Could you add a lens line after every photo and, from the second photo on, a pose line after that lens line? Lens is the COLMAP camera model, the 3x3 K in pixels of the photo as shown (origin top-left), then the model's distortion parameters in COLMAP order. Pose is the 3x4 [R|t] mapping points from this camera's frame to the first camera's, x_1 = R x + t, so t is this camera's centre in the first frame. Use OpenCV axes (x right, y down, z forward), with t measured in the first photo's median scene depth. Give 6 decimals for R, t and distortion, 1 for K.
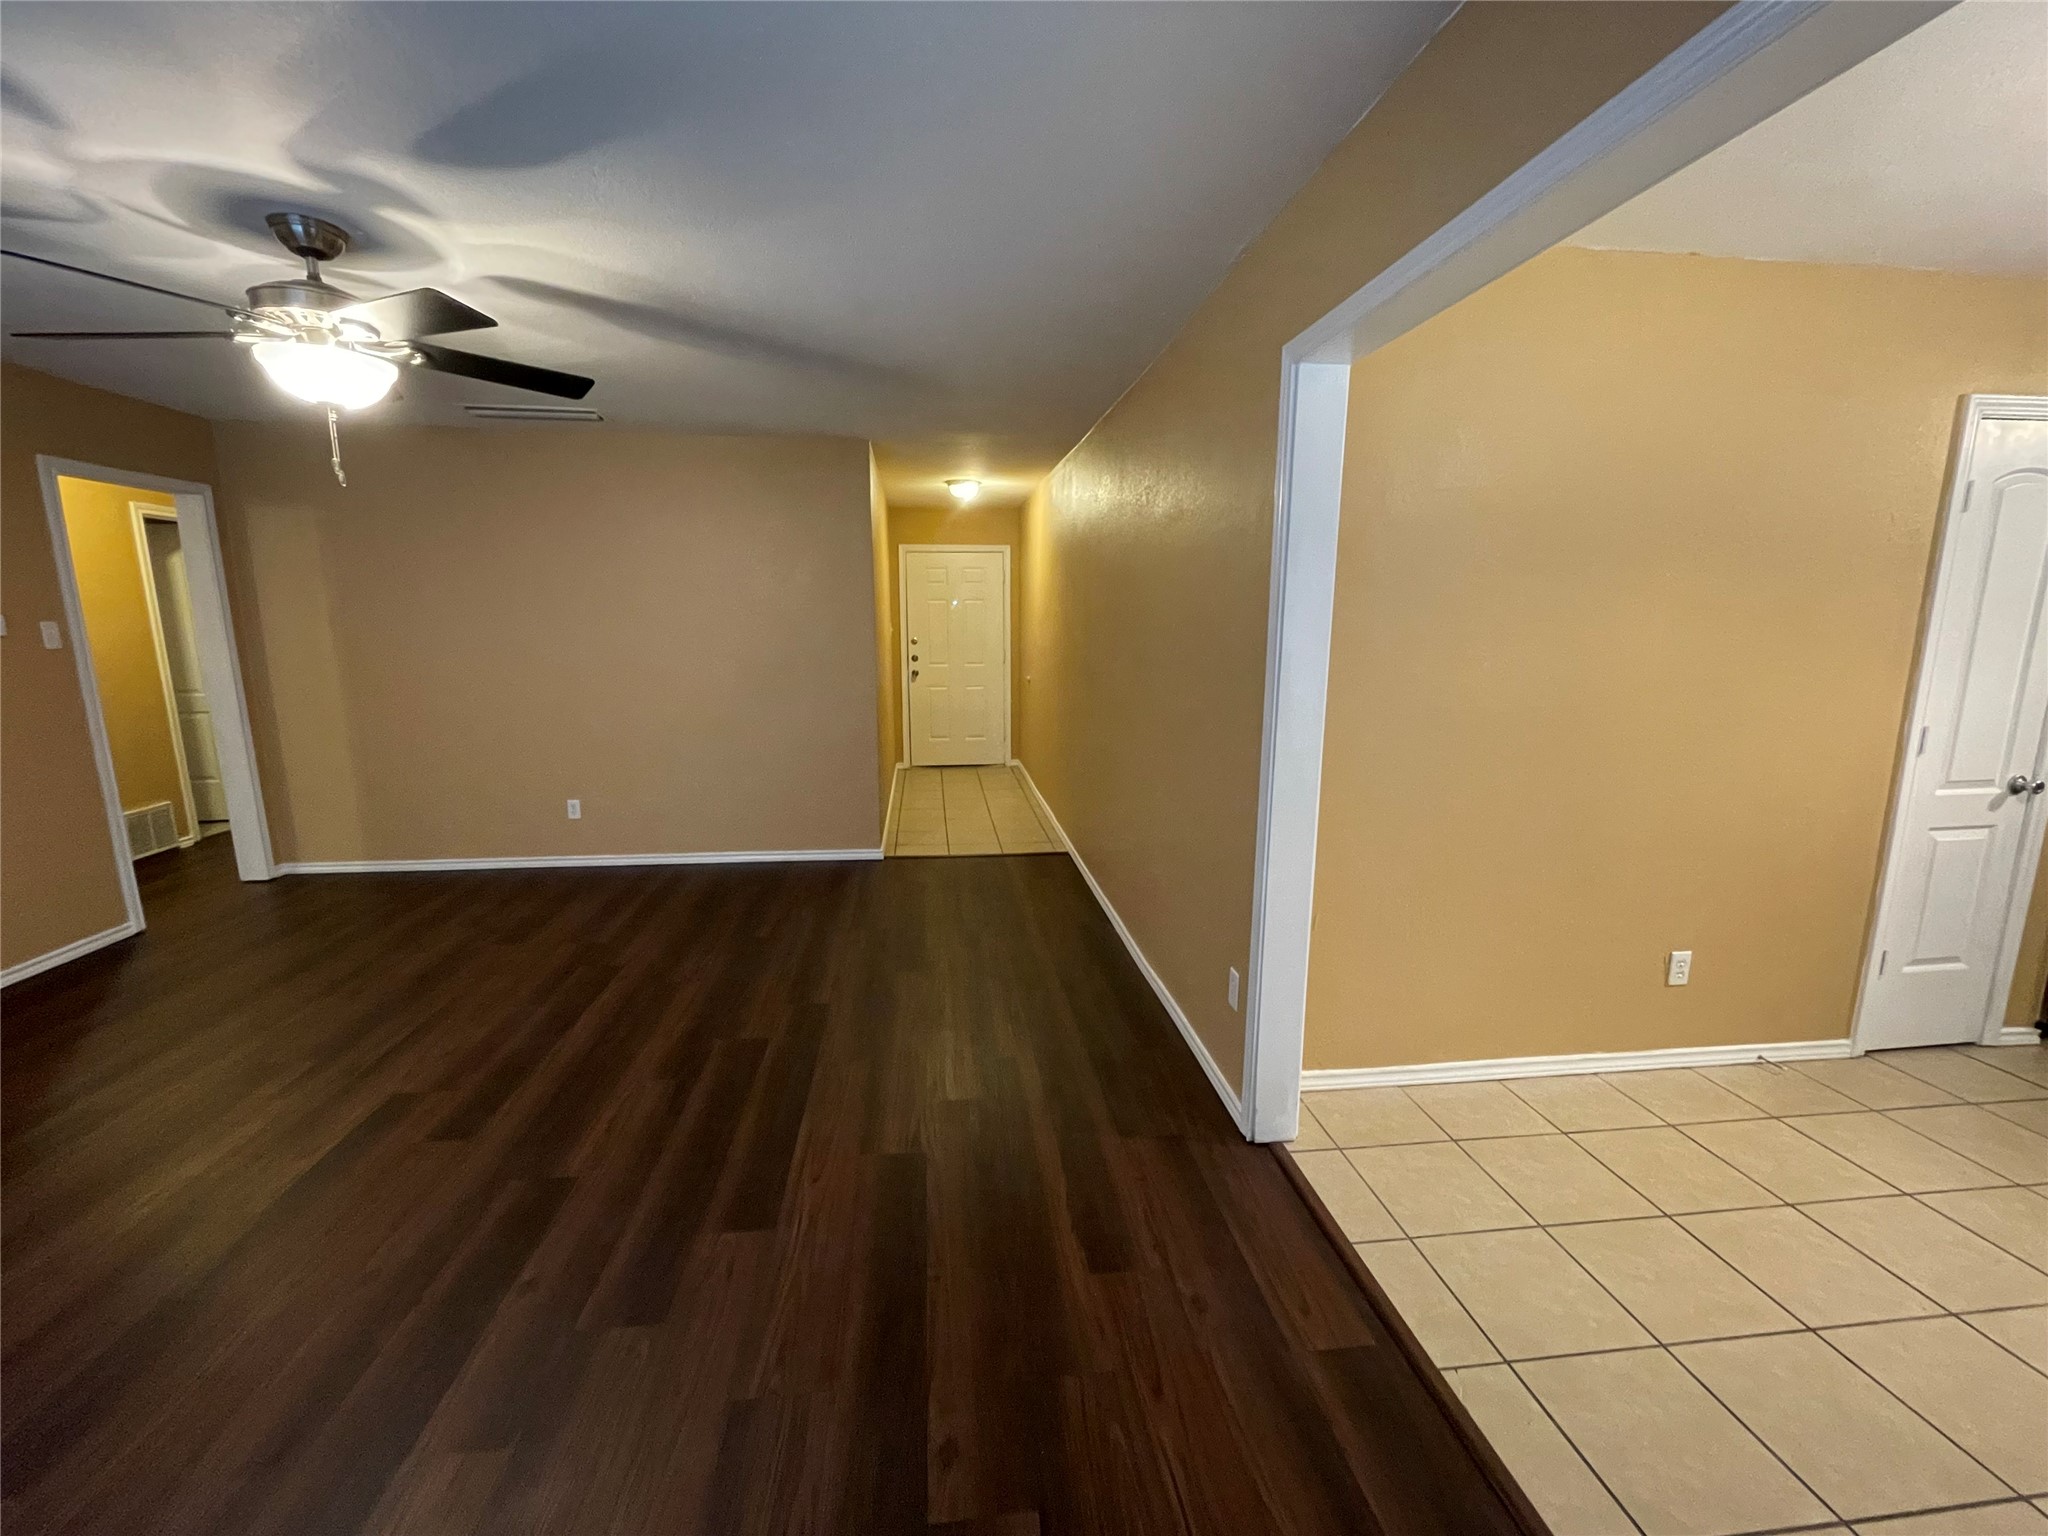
lens RADIAL K [[829.2, 0, 1017.9], [0, 829.2, 763.0], [0, 0, 1]] dist [-0.000387, -0.000507]
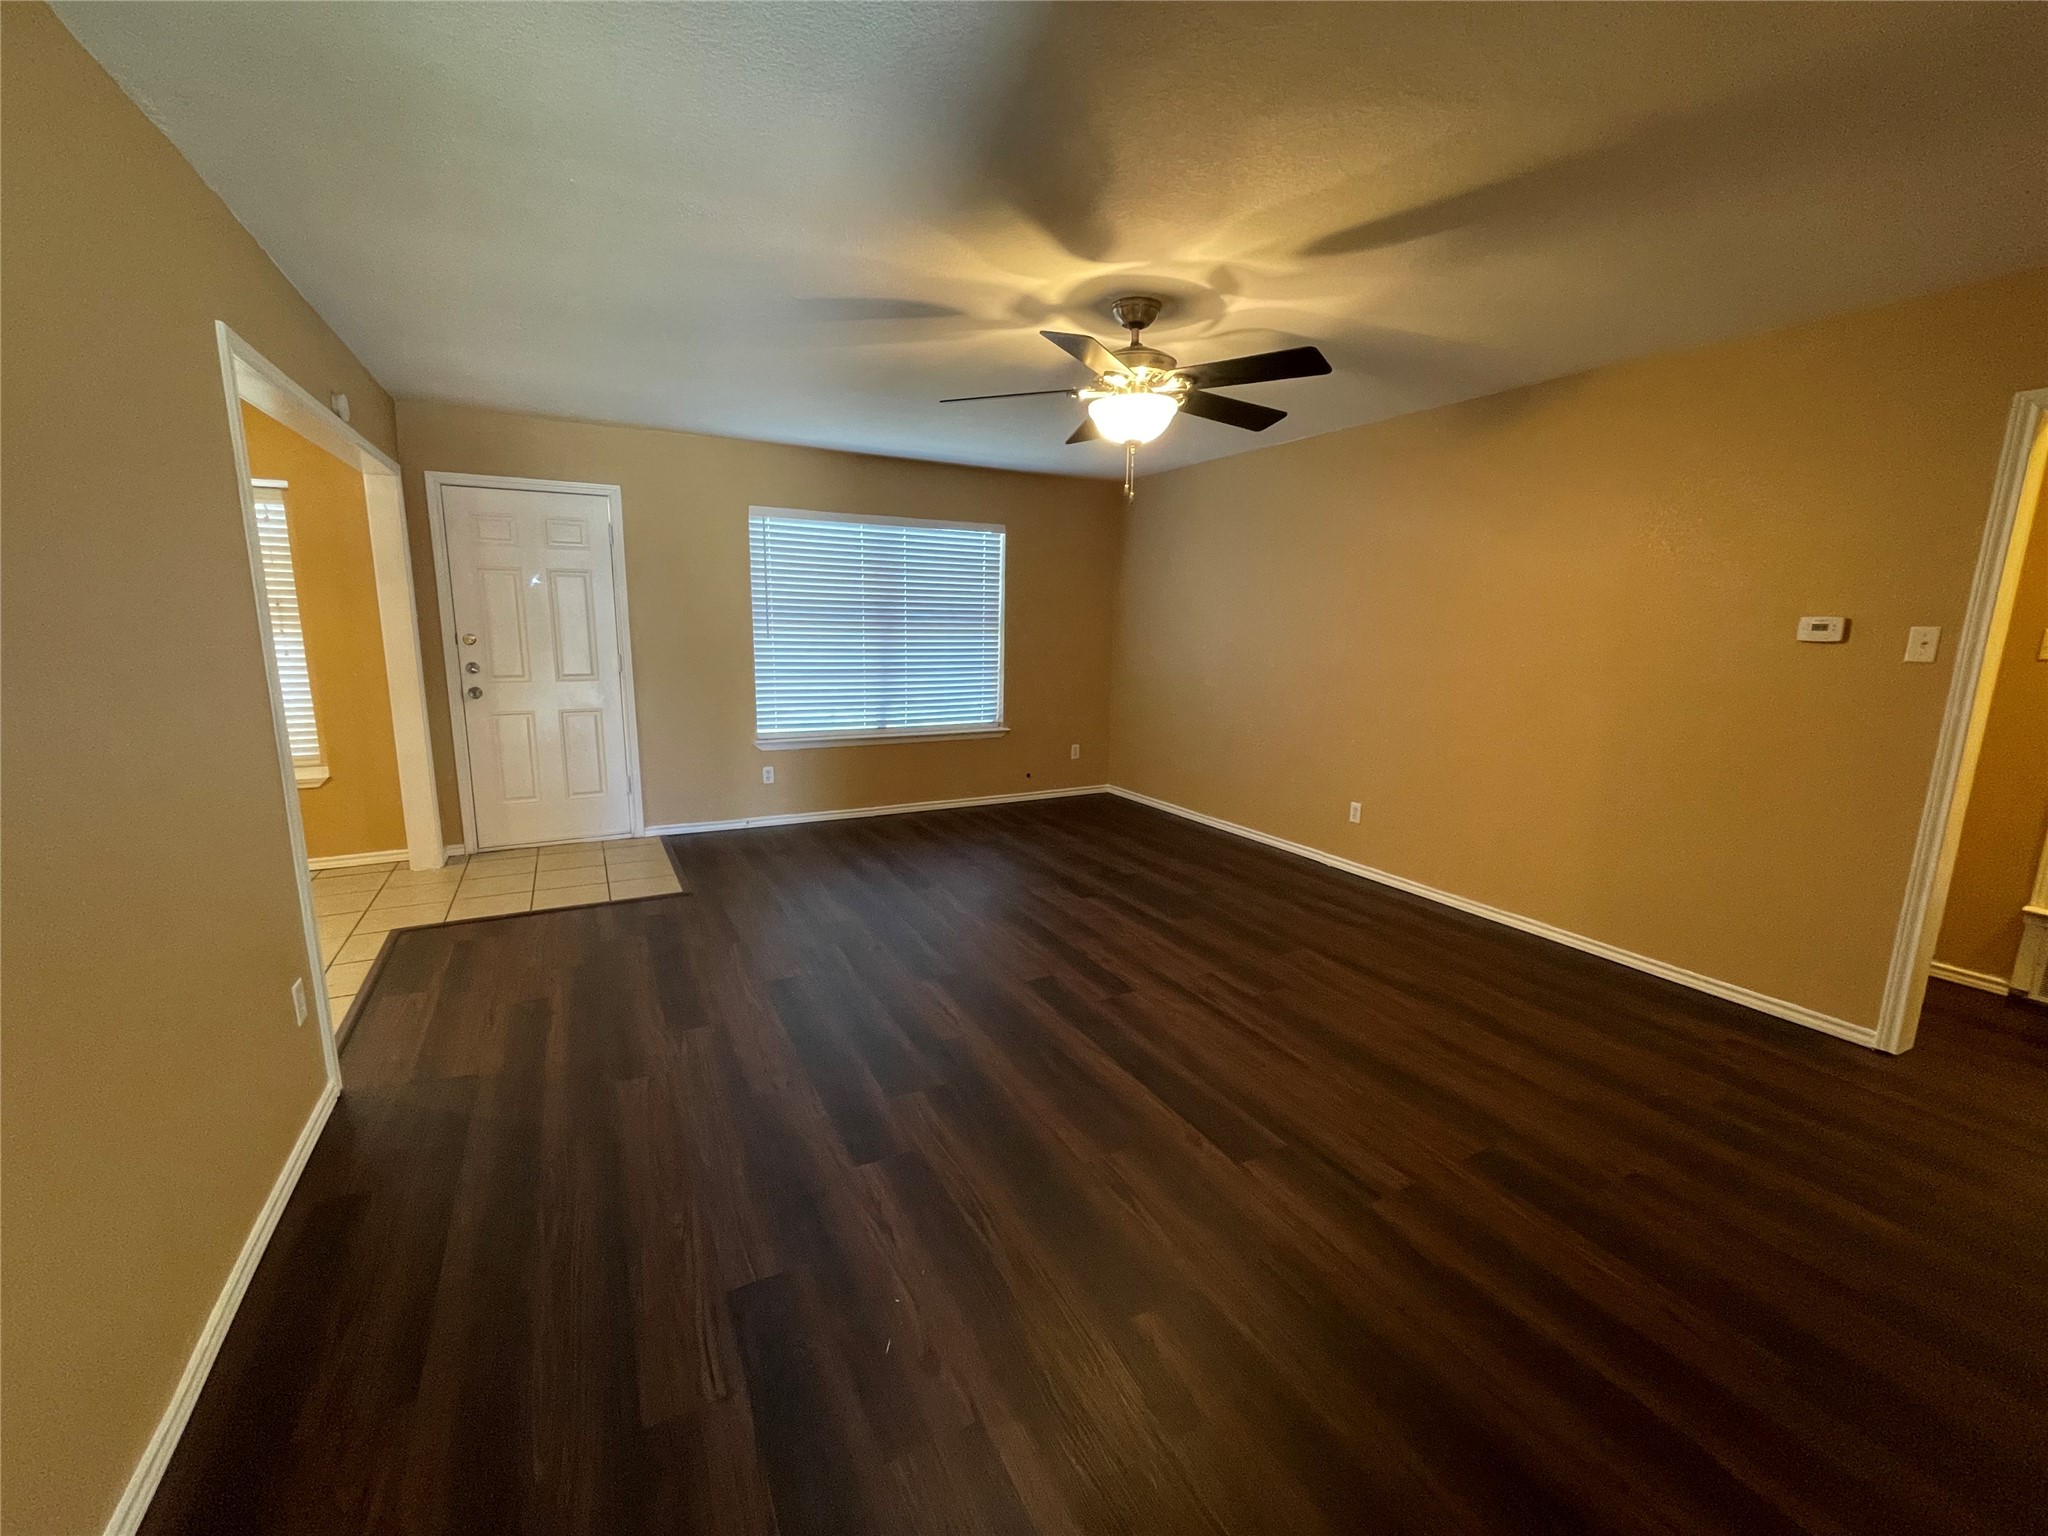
lens RADIAL K [[829.2, 0, 1017.9], [0, 829.2, 763.0], [0, 0, 1]] dist [-0.000387, -0.000507]
pose [[-0.929057, 0.050938, -0.366412, -0.135132], [-0.079731, 0.939625, 0.332788, -0.300835], [0.361241, 0.338394, -0.868904, 1.763186]]
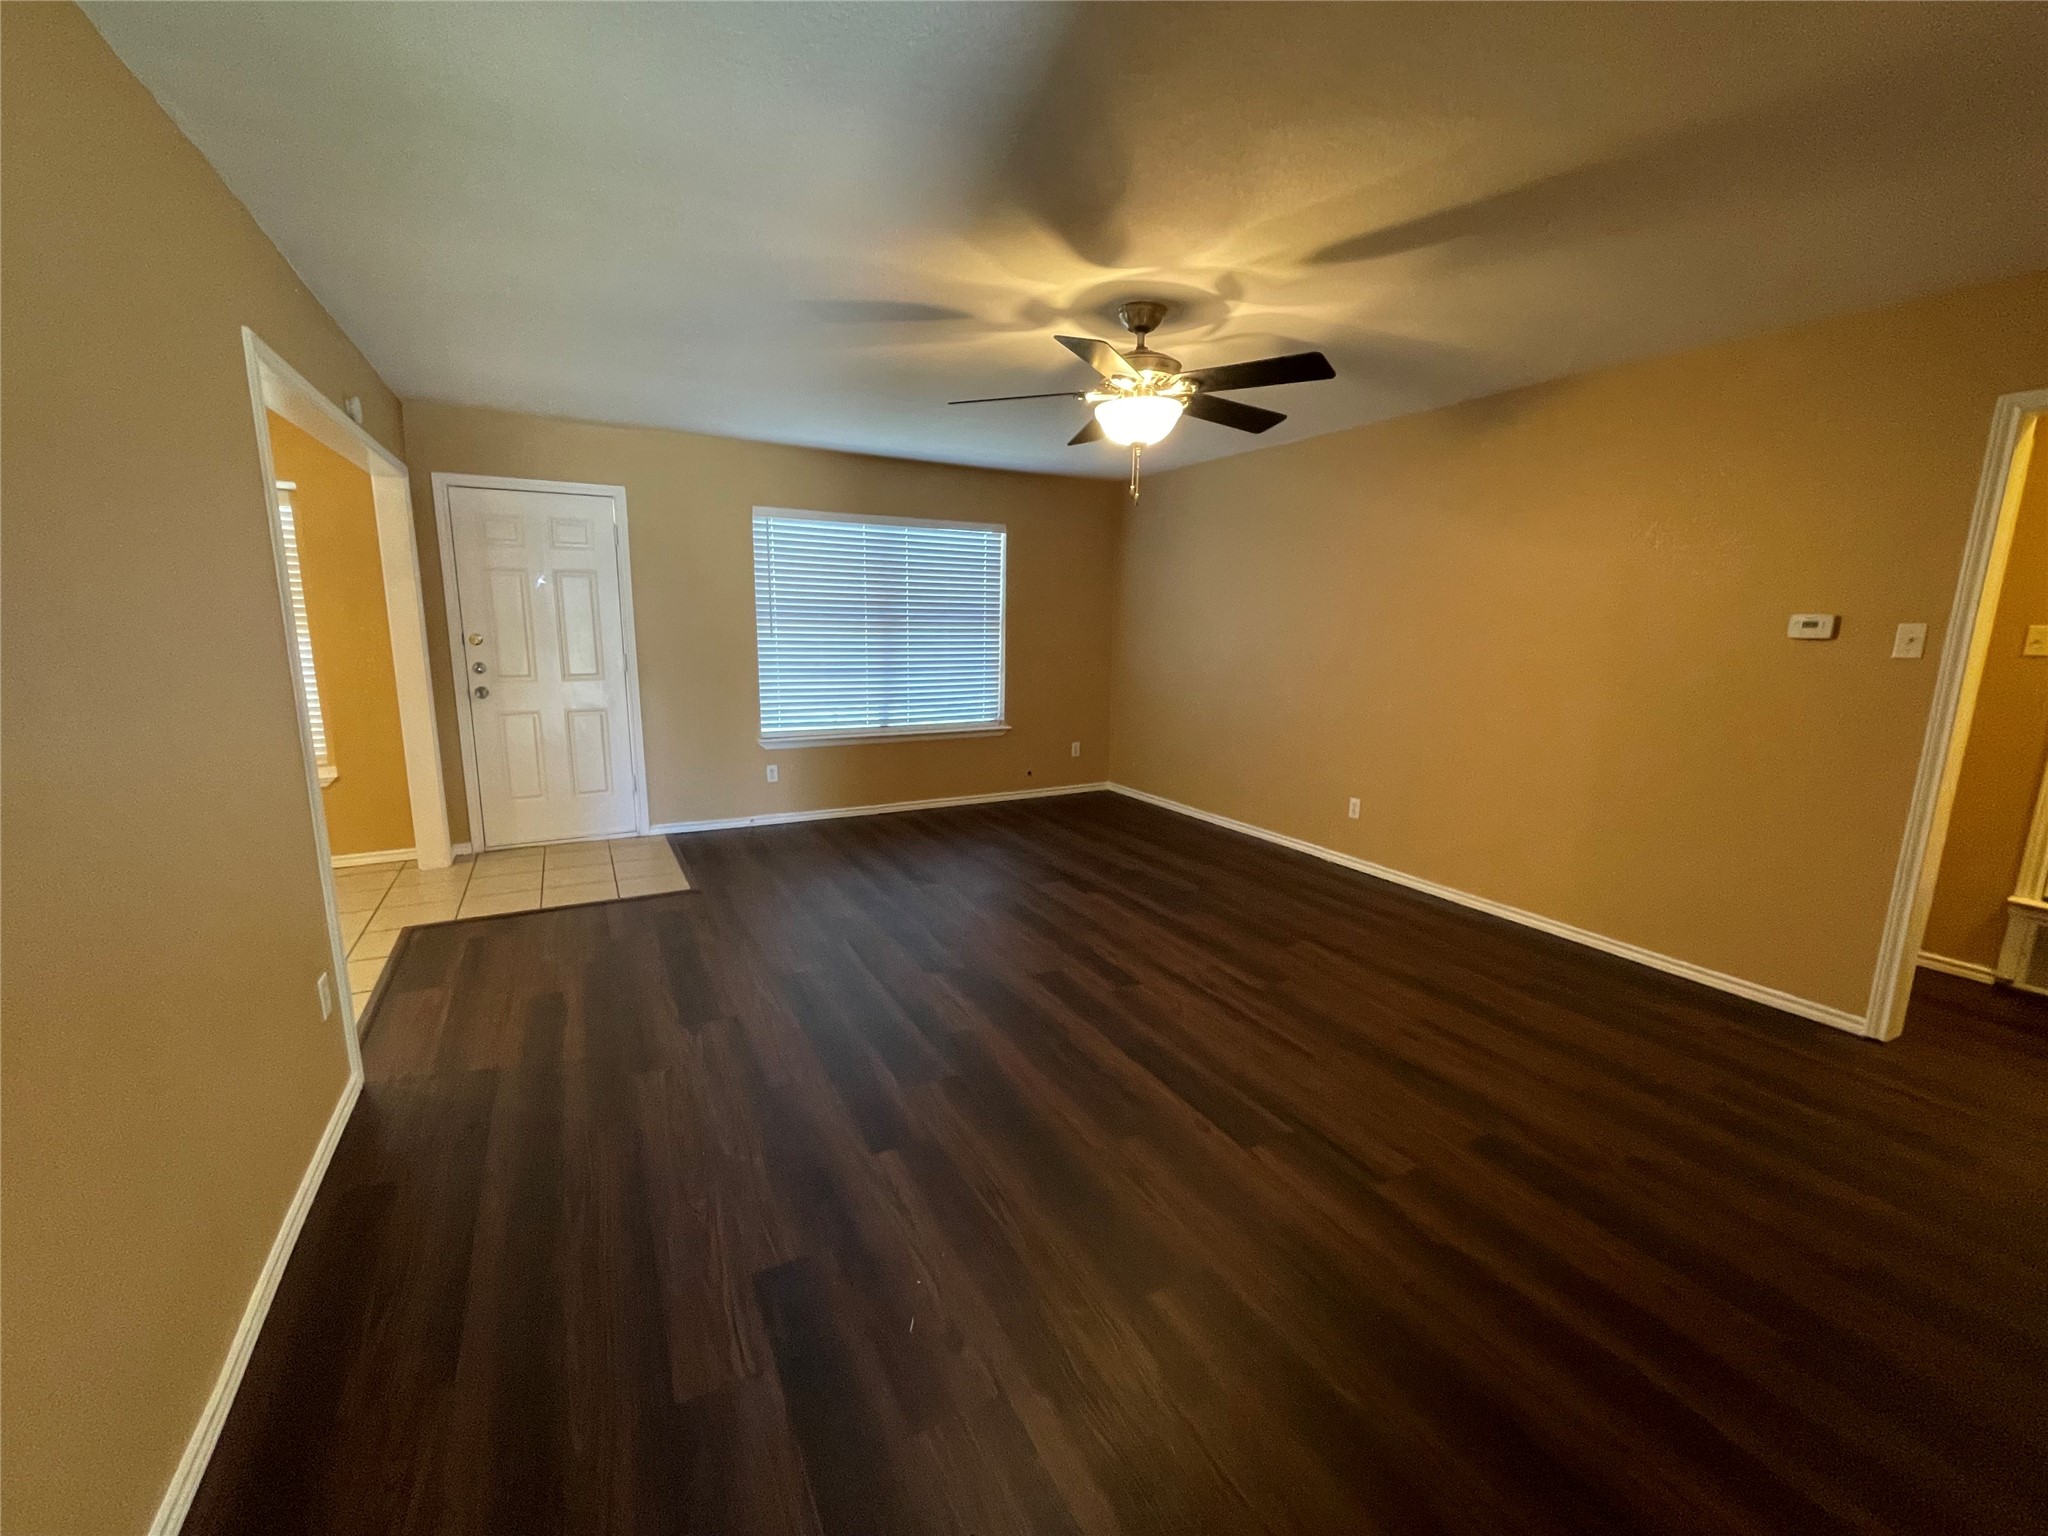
lens RADIAL K [[828.0, 0, 1018.4], [0, 828.0, 763.0], [0, 0, 1]] dist [-0.000890, 0.000151]
pose [[-0.926520, 0.054377, -0.372295, -0.113650], [-0.078820, 0.939493, 0.333378, -0.302118], [0.367896, 0.338226, -0.866173, 1.771863]]
